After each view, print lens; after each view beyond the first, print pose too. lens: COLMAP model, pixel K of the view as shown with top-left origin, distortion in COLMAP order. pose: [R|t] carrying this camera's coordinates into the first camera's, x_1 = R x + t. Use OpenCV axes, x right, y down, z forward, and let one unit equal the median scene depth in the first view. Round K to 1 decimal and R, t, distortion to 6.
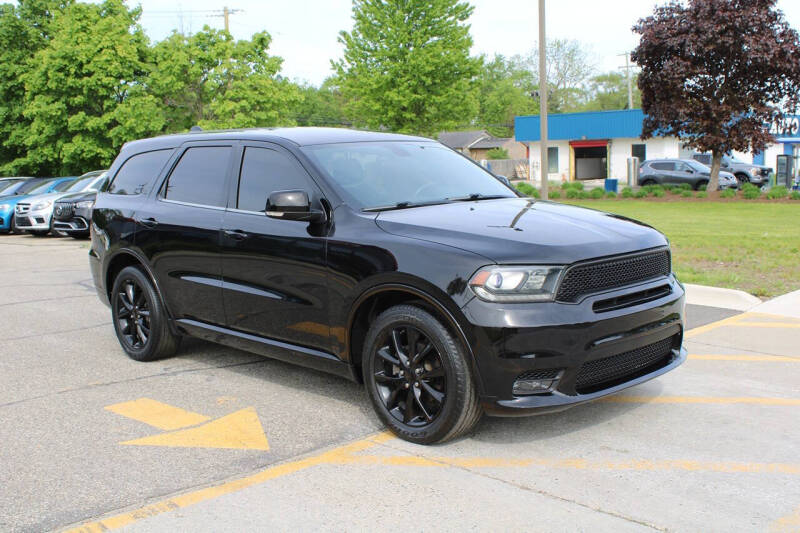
lens RADIAL K [[898.8, 0, 391.6], [0, 898.8, 266.7], [0, 0, 1]] dist [-0.047558, 0.000000]
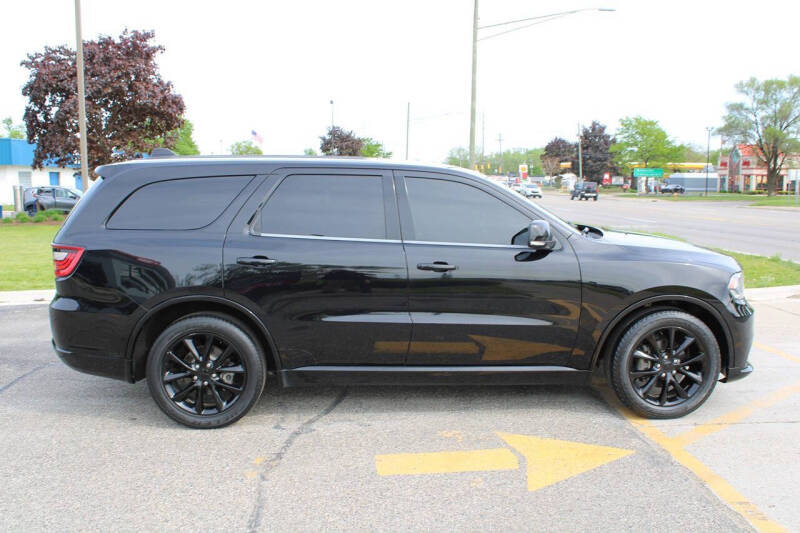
lens RADIAL K [[769.3, 0, 399.8], [0, 769.3, 281.7], [0, 0, 1]] dist [-0.081085, 0.000000]
pose [[0.649774, -0.077821, 0.756134, -0.155589], [0.073736, 0.996507, 0.039196, -0.010267], [-0.756543, 0.030285, 0.653242, 0.088696]]
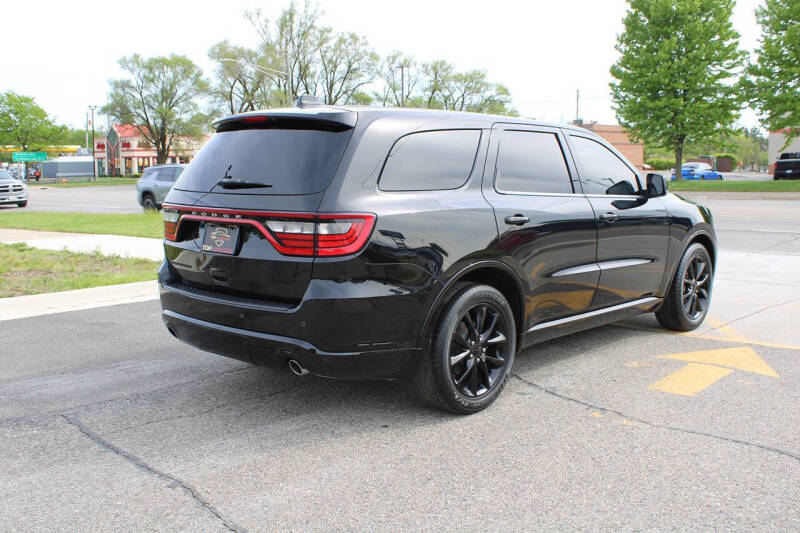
lens RADIAL K [[858.3, 0, 391.8], [0, 858.3, 270.0], [0, 0, 1]] dist [-0.074298, 0.000000]
pose [[-0.080086, -0.100768, 0.991681, -0.213582], [0.129610, 0.985378, 0.110595, -0.020823], [-0.988326, 0.137389, -0.065854, 0.246471]]
